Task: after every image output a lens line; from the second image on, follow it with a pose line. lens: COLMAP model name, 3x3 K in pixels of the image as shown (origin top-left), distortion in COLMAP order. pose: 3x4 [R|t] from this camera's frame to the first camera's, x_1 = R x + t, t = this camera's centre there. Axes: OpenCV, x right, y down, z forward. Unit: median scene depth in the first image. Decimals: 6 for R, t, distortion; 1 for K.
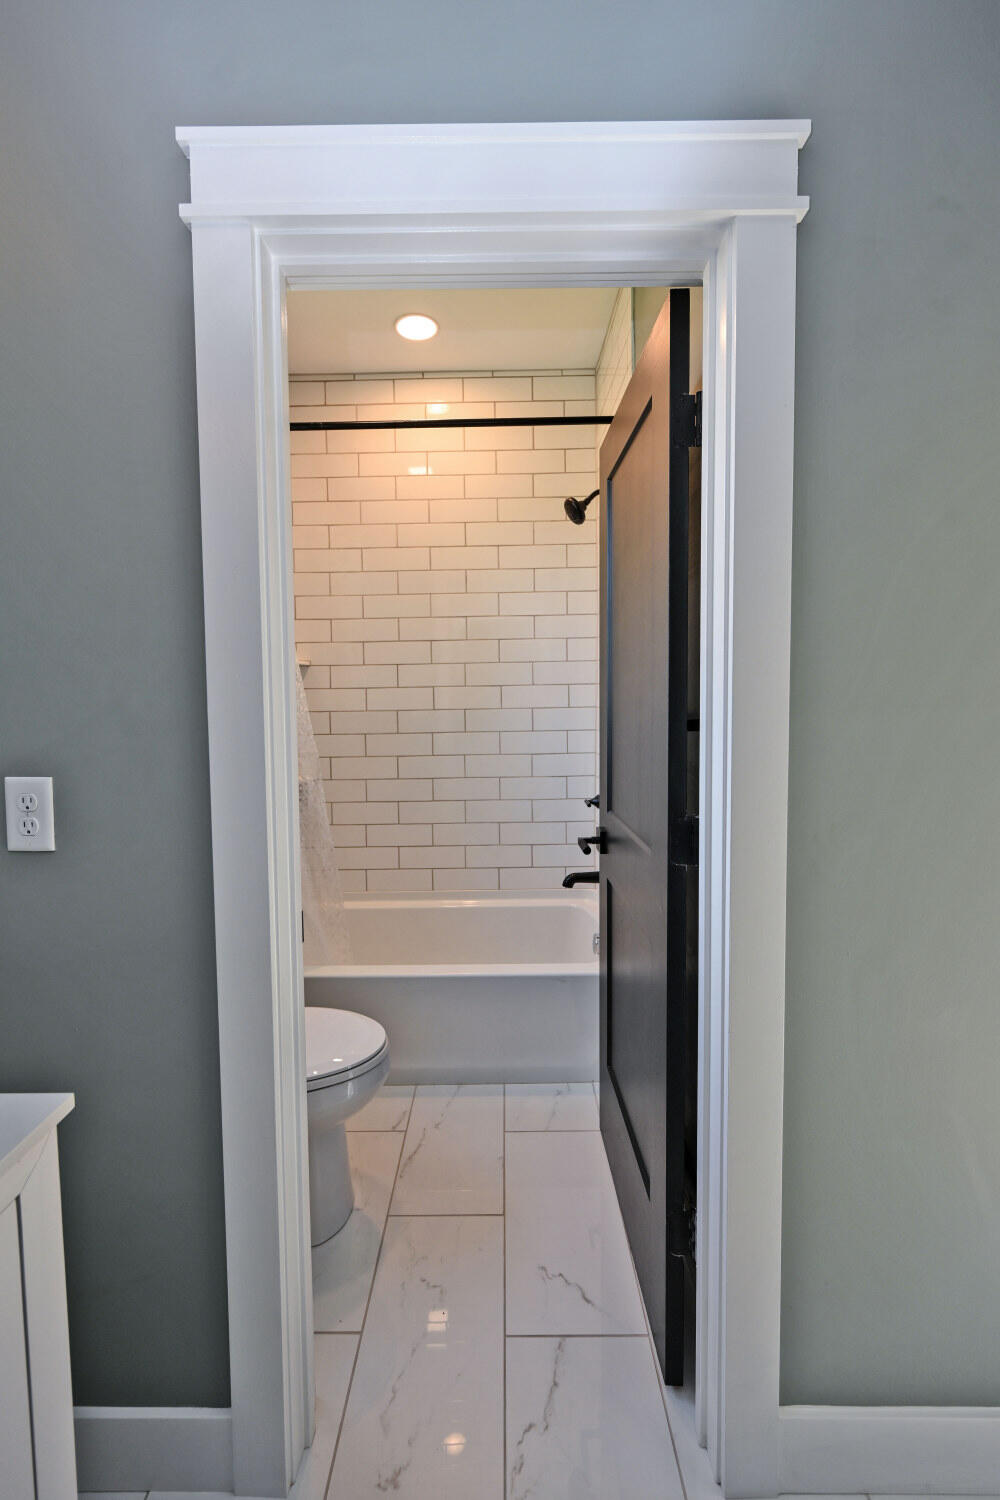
lens RADIAL K [[600.2, 0, 500.0], [0, 600.2, 750.0], [0, 0, 1]] dist [-0.000811, -0.000082]
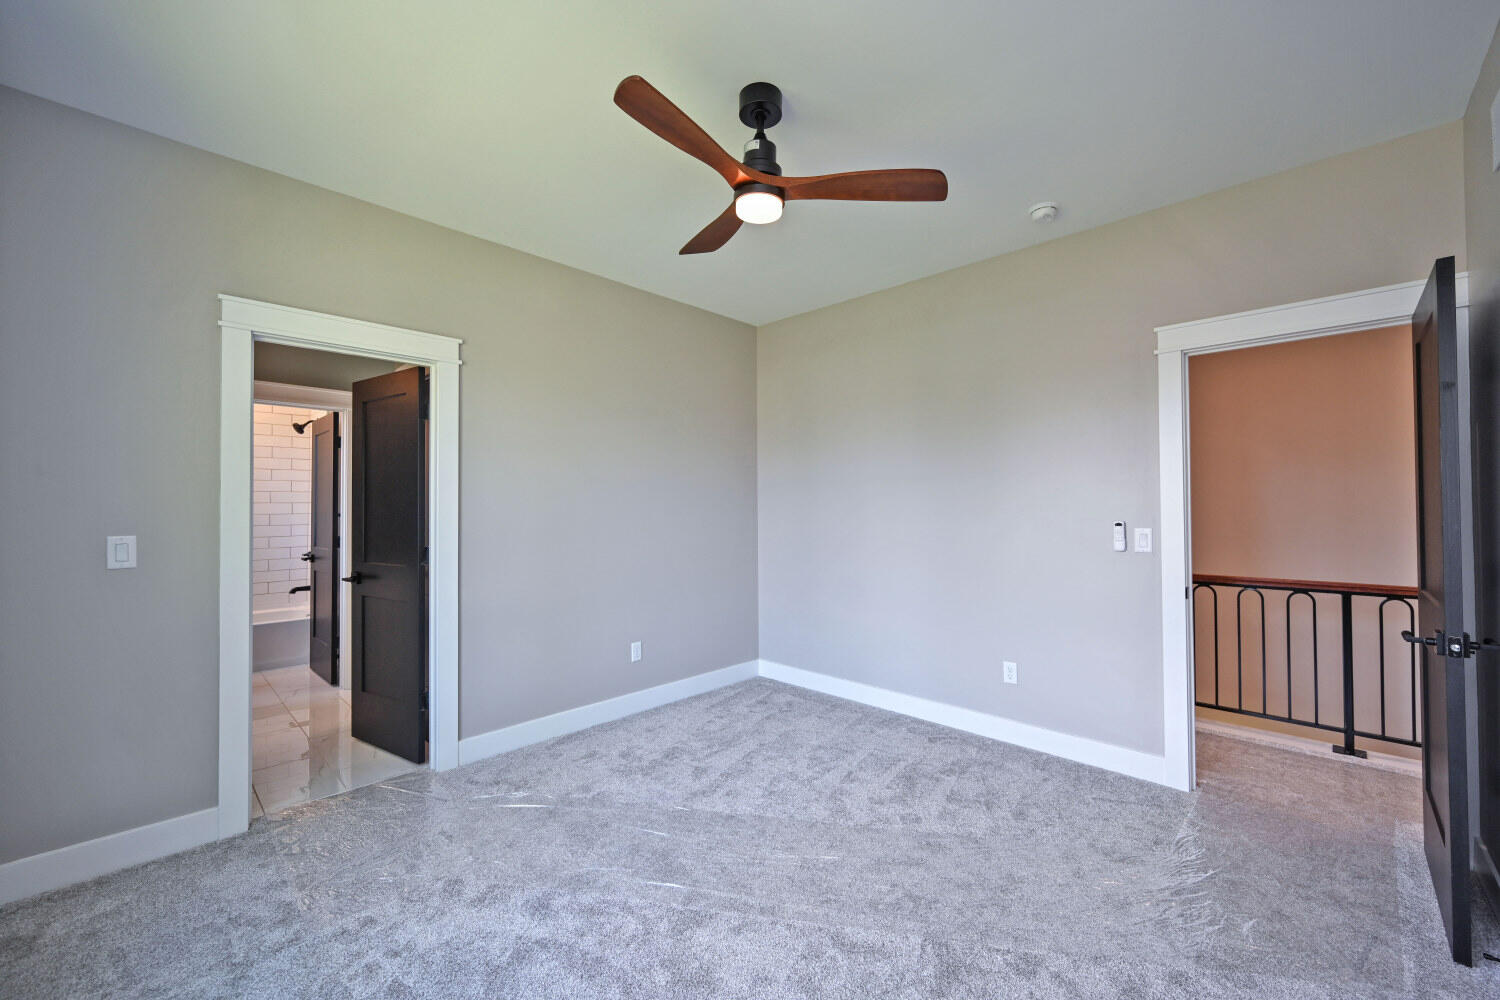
lens RADIAL K [[600.2, 0, 758.5], [0, 600.2, 502.9], [0, 0, 1]] dist [-0.000811, -0.000082]
pose [[0.689047, 0.020583, 0.724424, -0.320777], [0.035038, 0.997482, -0.061668, 0.088524], [-0.723869, 0.067875, 0.686591, -1.837776]]
